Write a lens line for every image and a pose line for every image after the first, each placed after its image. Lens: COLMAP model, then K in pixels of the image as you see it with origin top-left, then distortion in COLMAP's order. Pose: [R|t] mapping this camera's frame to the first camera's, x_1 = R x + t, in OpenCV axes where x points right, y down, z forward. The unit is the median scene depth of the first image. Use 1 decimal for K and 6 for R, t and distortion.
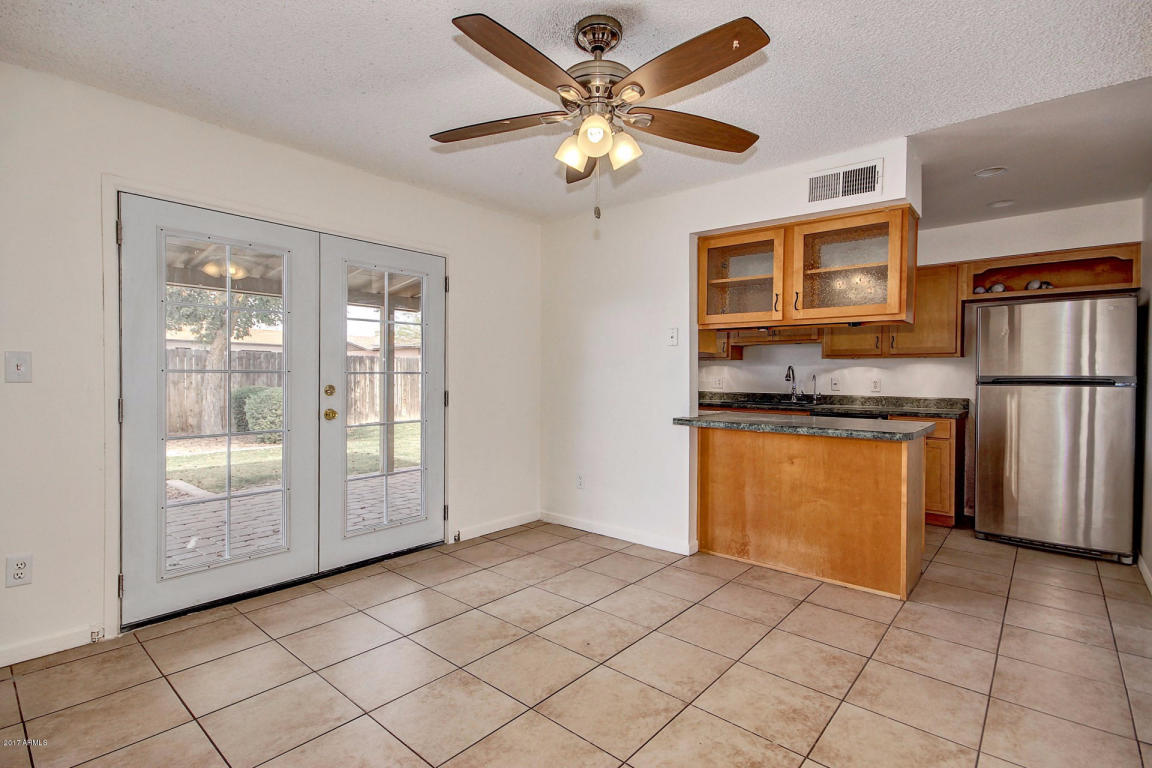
lens RADIAL K [[546.0, 0, 571.8], [0, 546.0, 378.9], [0, 0, 1]] dist [0.019128, -0.013484]
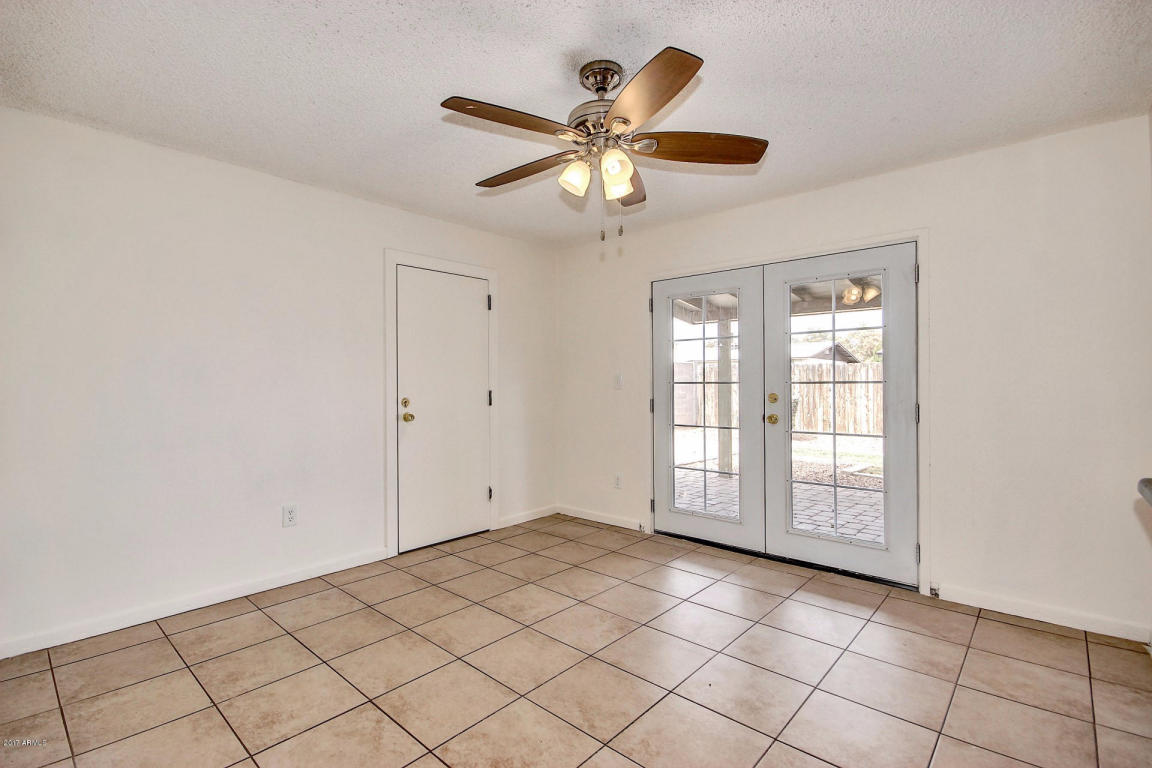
lens RADIAL K [[539.9, 0, 574.2], [0, 539.9, 381.0], [0, 0, 1]] dist [-0.001395, -0.001441]
pose [[-0.021343, -0.010621, -0.999716, 0.676104], [-0.003627, 0.999938, -0.010546, -0.002060], [0.999766, 0.003401, -0.021380, 0.582786]]
